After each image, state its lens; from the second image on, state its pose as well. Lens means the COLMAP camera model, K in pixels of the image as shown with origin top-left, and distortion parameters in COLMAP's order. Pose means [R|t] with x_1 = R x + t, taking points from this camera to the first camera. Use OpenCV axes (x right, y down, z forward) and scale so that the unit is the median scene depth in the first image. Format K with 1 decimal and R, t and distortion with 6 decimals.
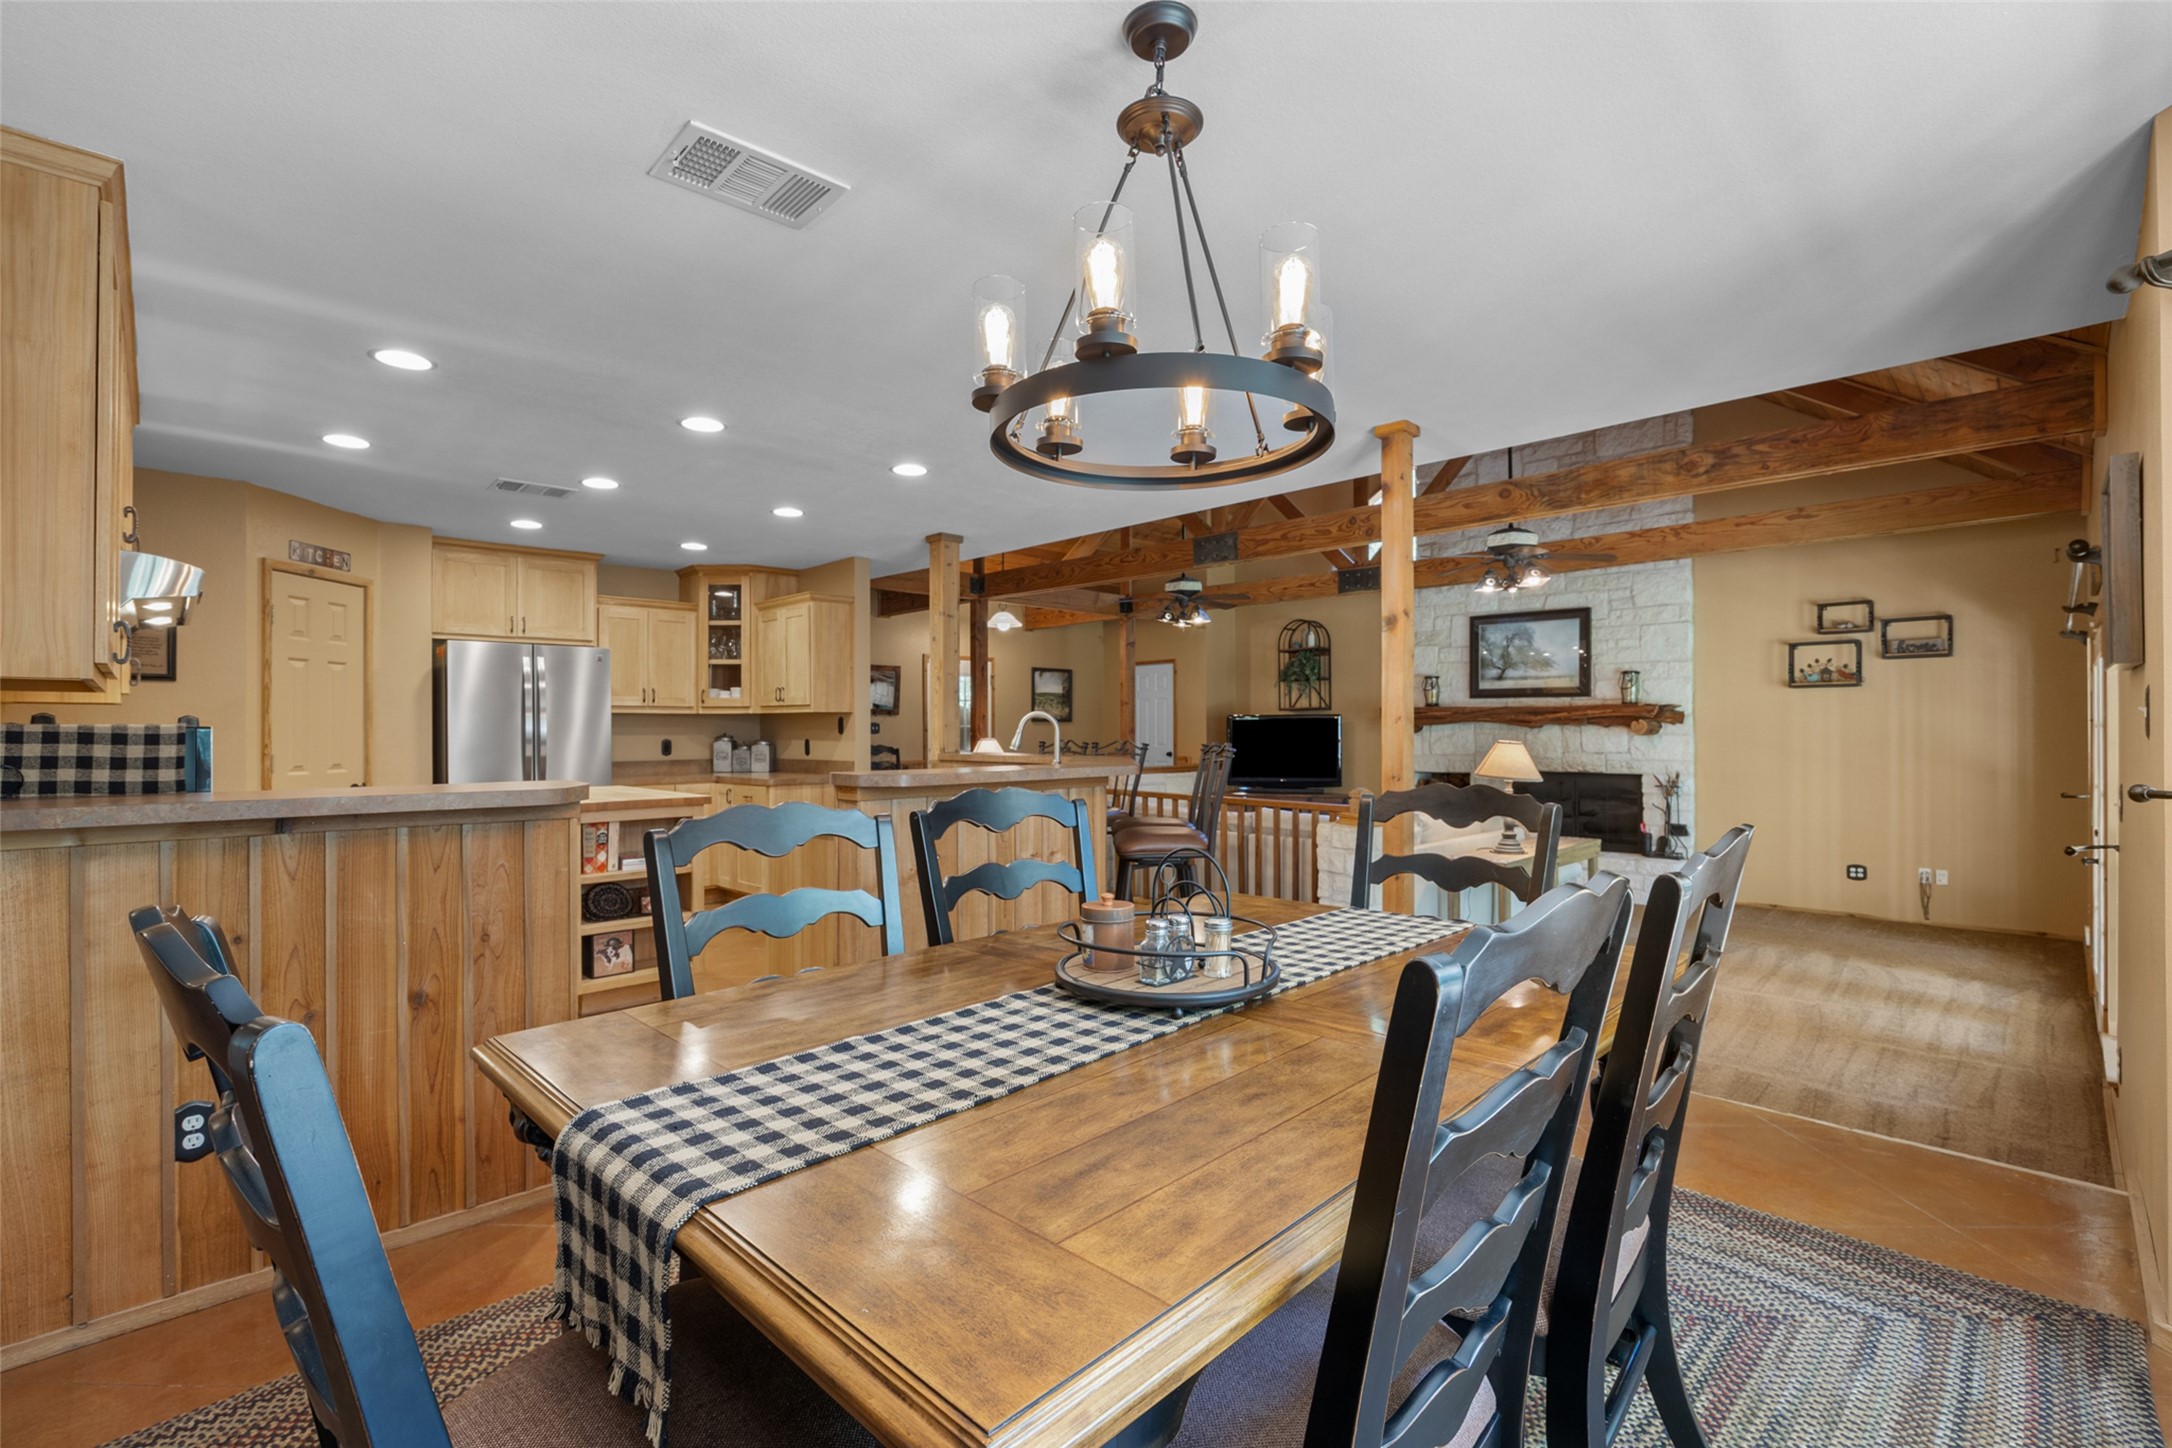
lens RADIAL K [[945.2, 0, 1071.9], [0, 945.2, 726.9], [0, 0, 1]] dist [-0.013672, 0.000585]
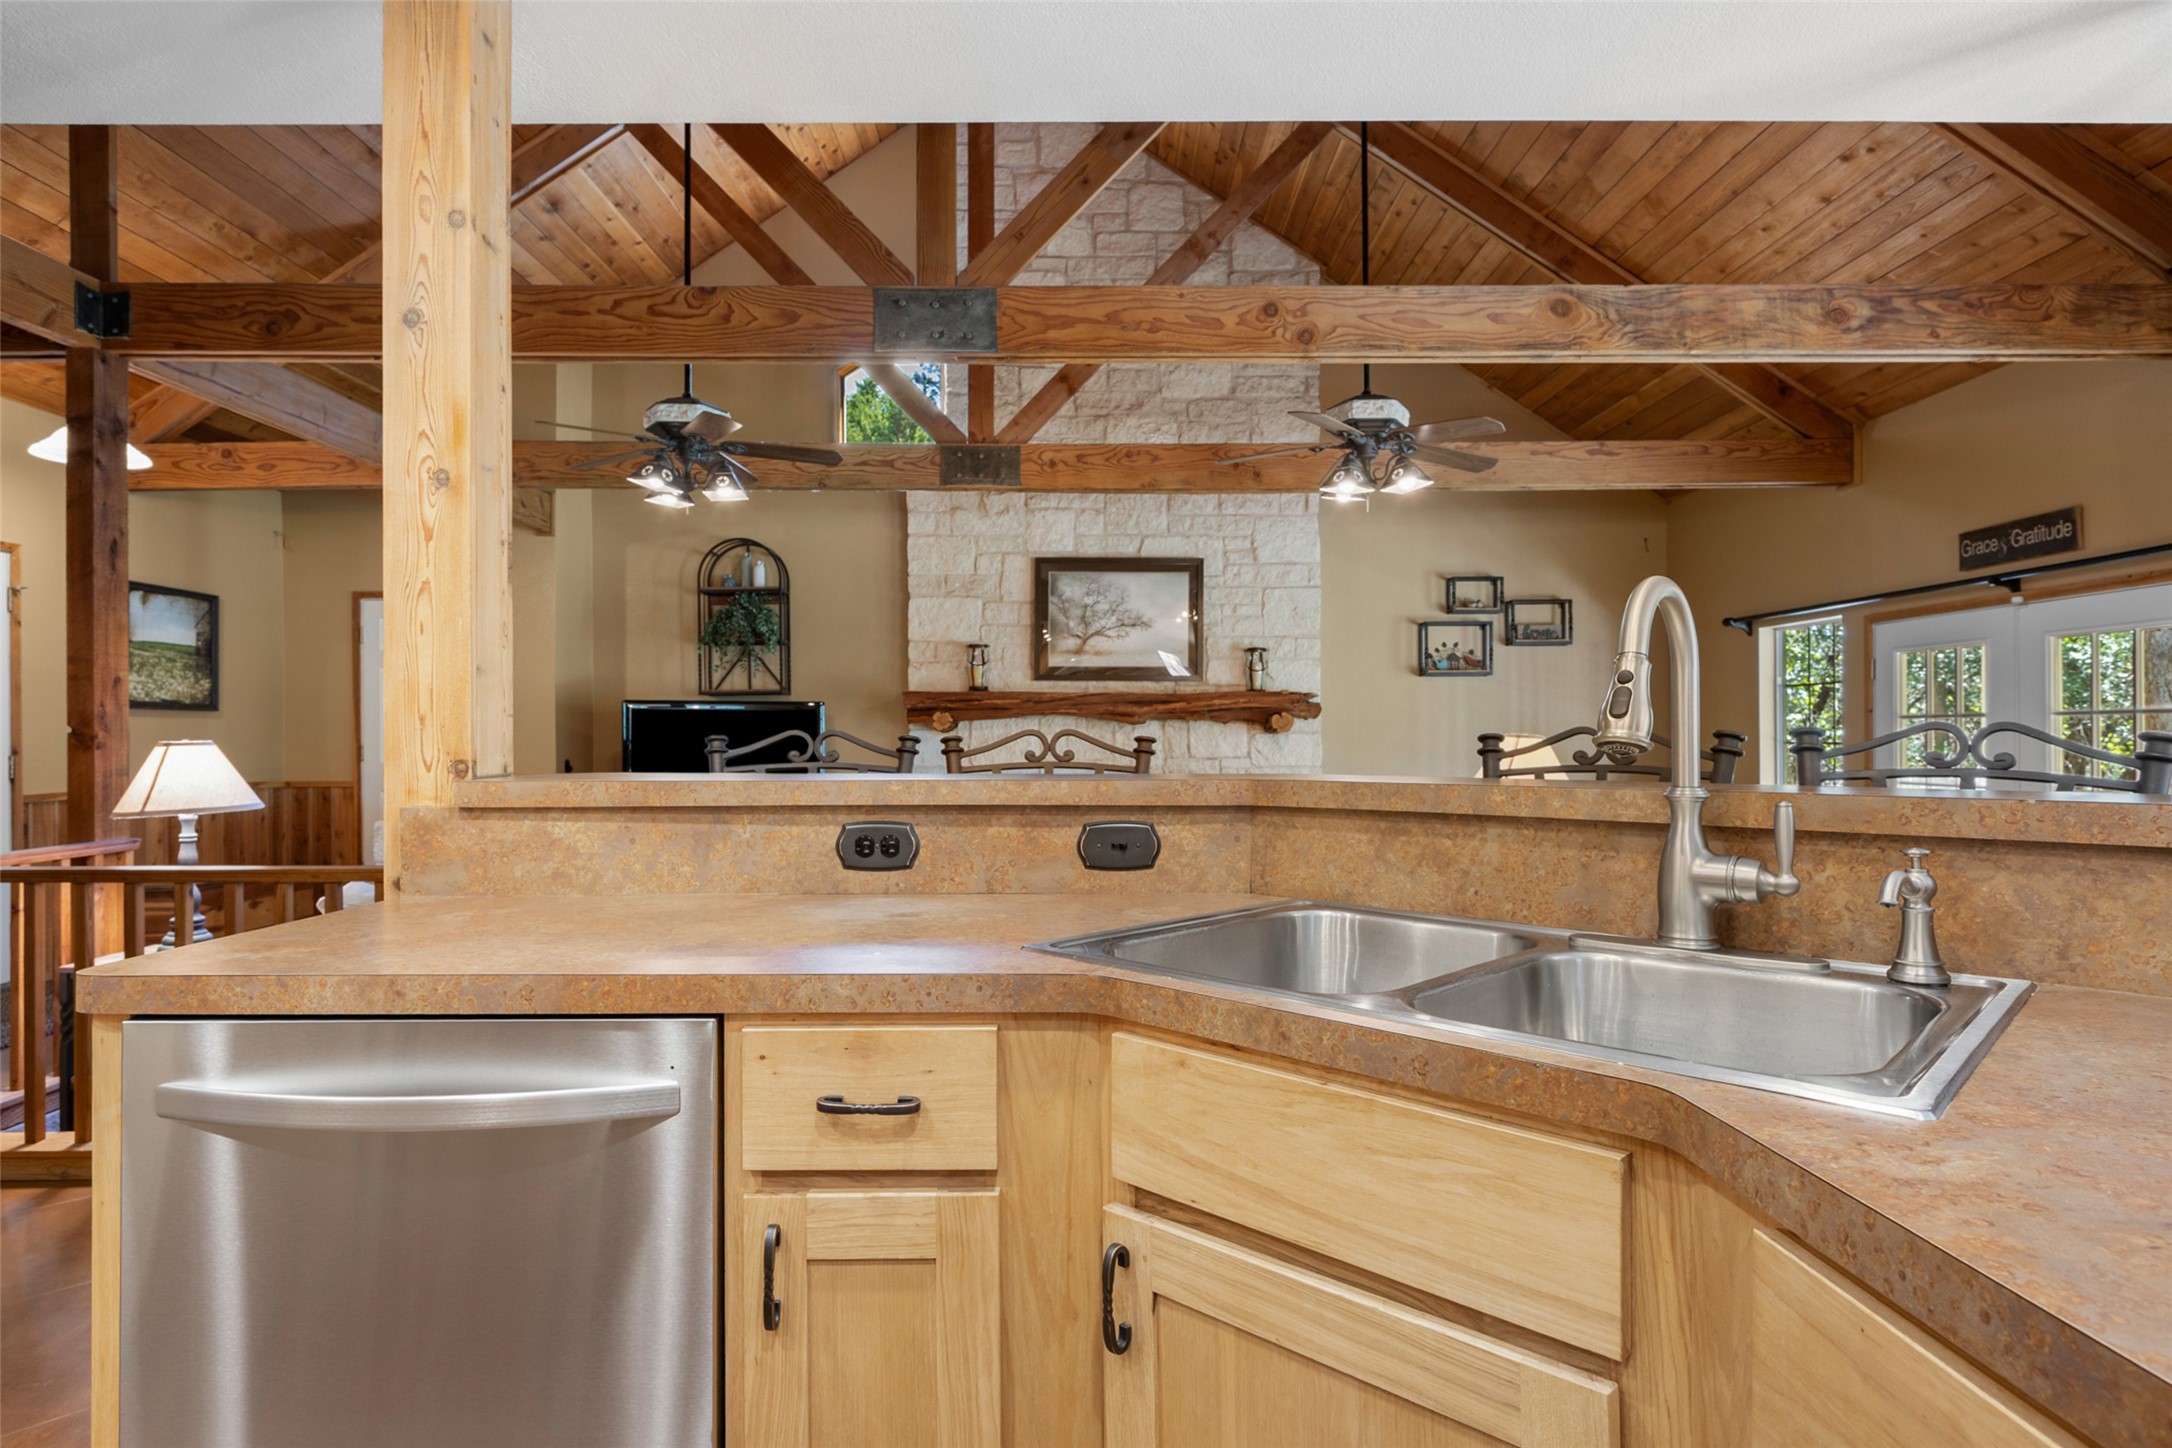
lens RADIAL K [[1159.2, 0, 1074.4], [0, 1159.2, 737.3], [0, 0, 1]] dist [-0.010260, 0.002969]
pose [[0.689635, -0.001067, 0.724156, -0.185169], [0.001036, 0.999999, 0.000487, 0.011850], [-0.724156, 0.000414, 0.689636, 0.506016]]
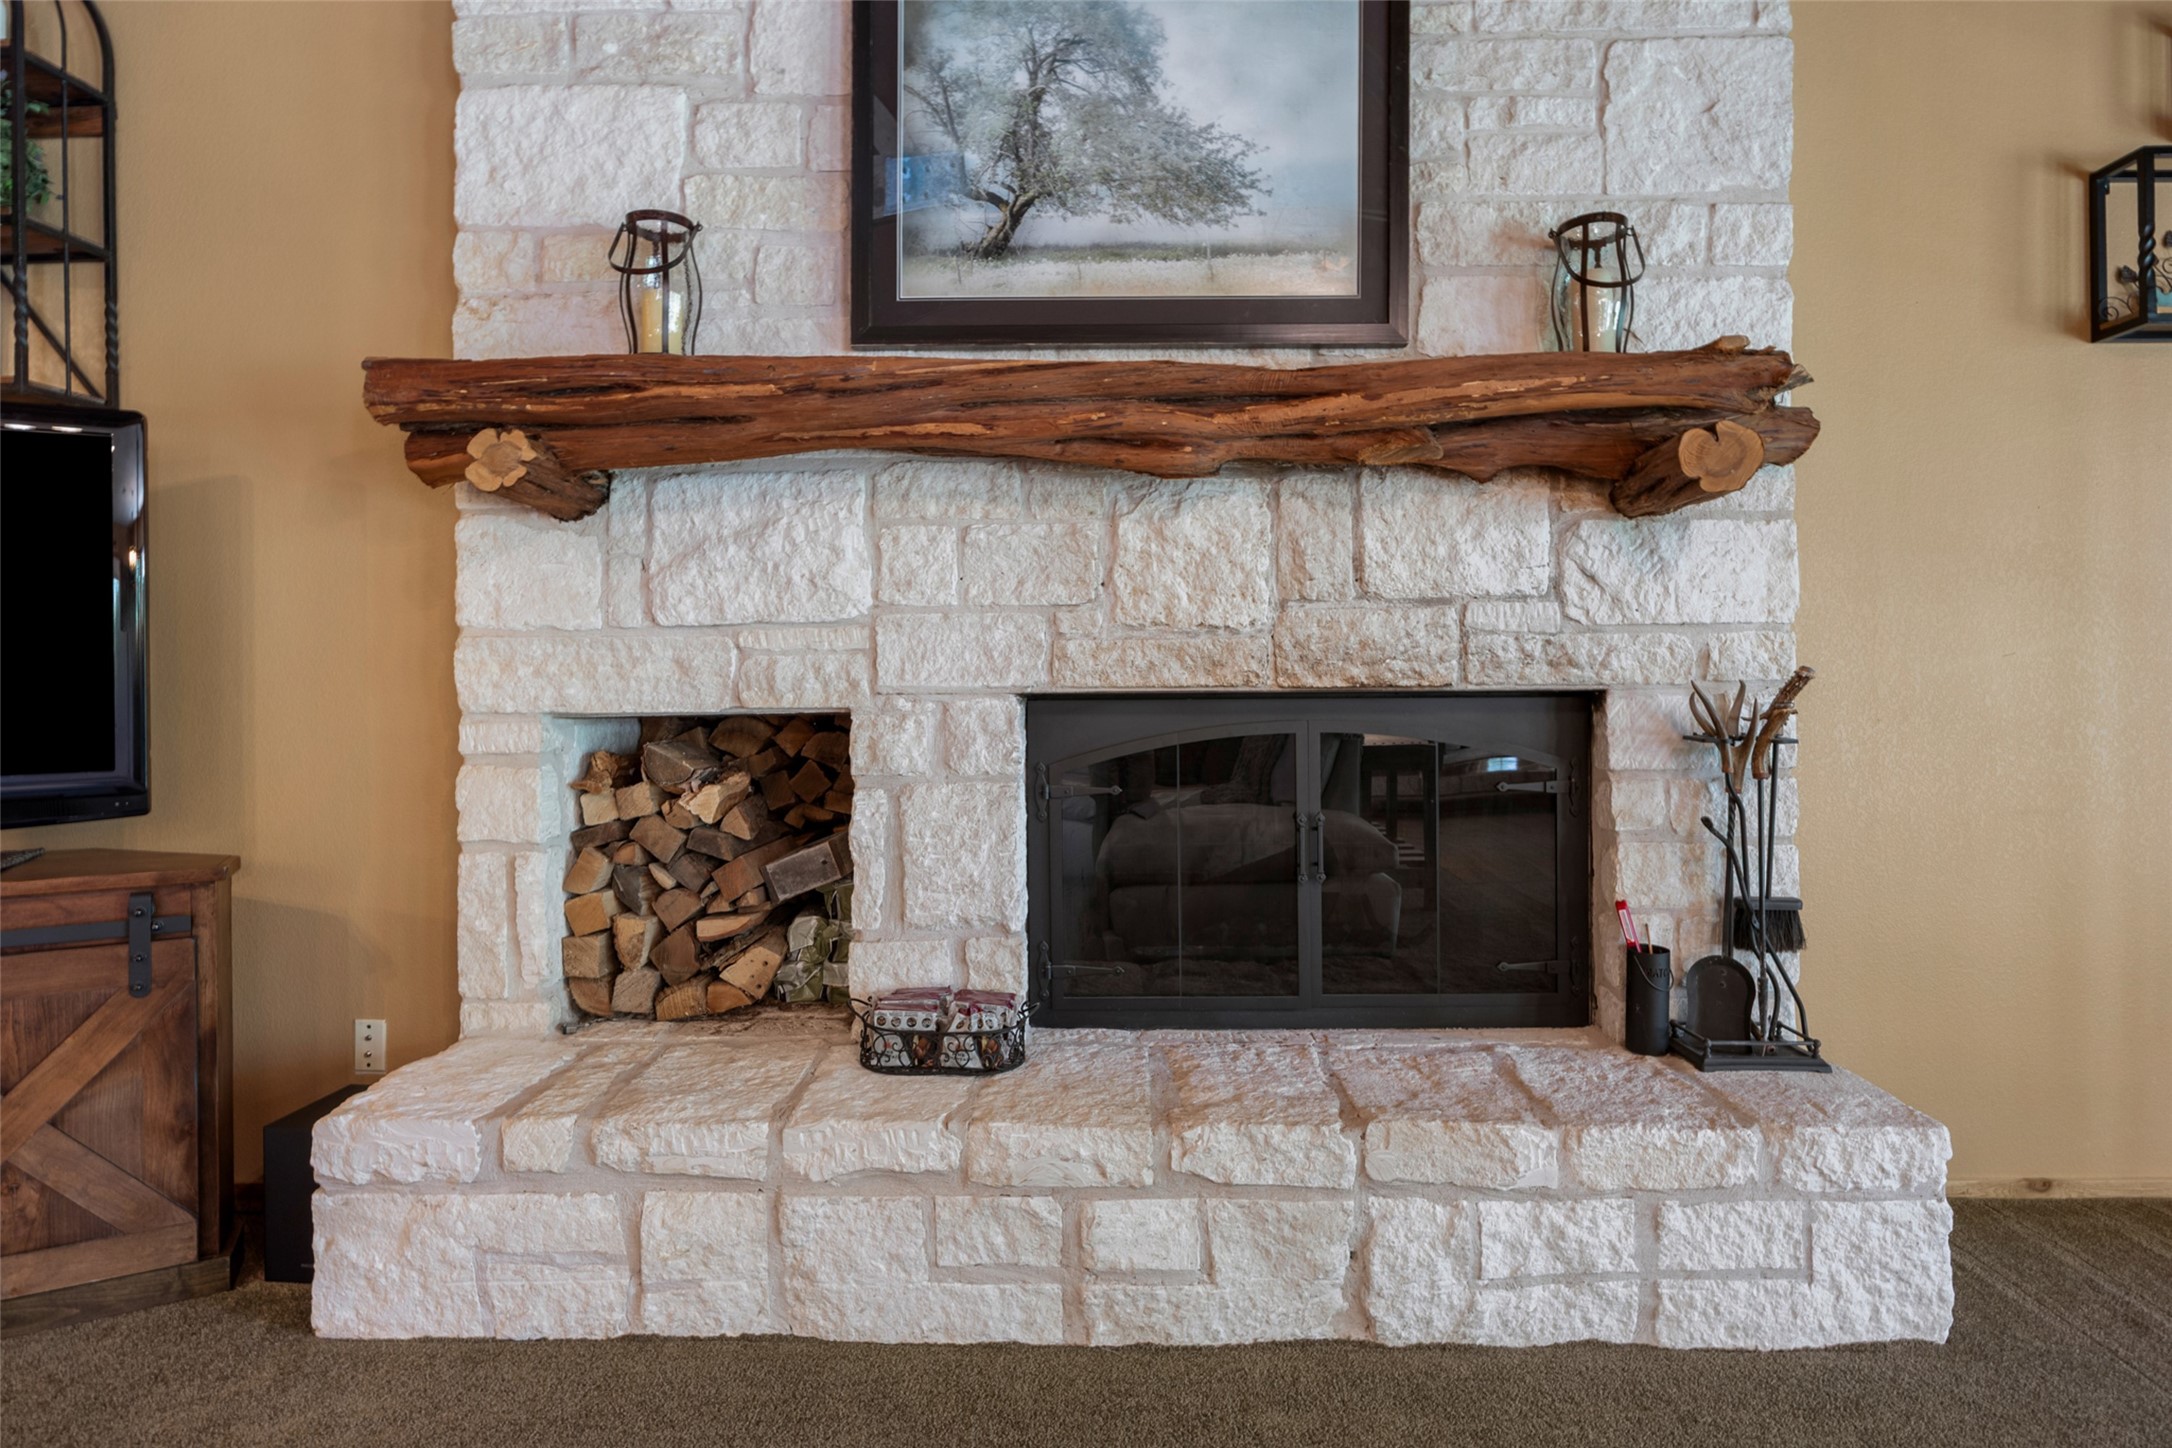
lens RADIAL K [[1159.2, 0, 1093.0], [0, 1159.2, 663.3], [0, 0, 1]] dist [-0.010260, 0.002969]
pose [[0.697255, -0.003486, 0.716815, 0.340735], [0.003342, 0.999993, 0.001612, 0.046487], [-0.716815, 0.001271, 0.697262, 0.962881]]
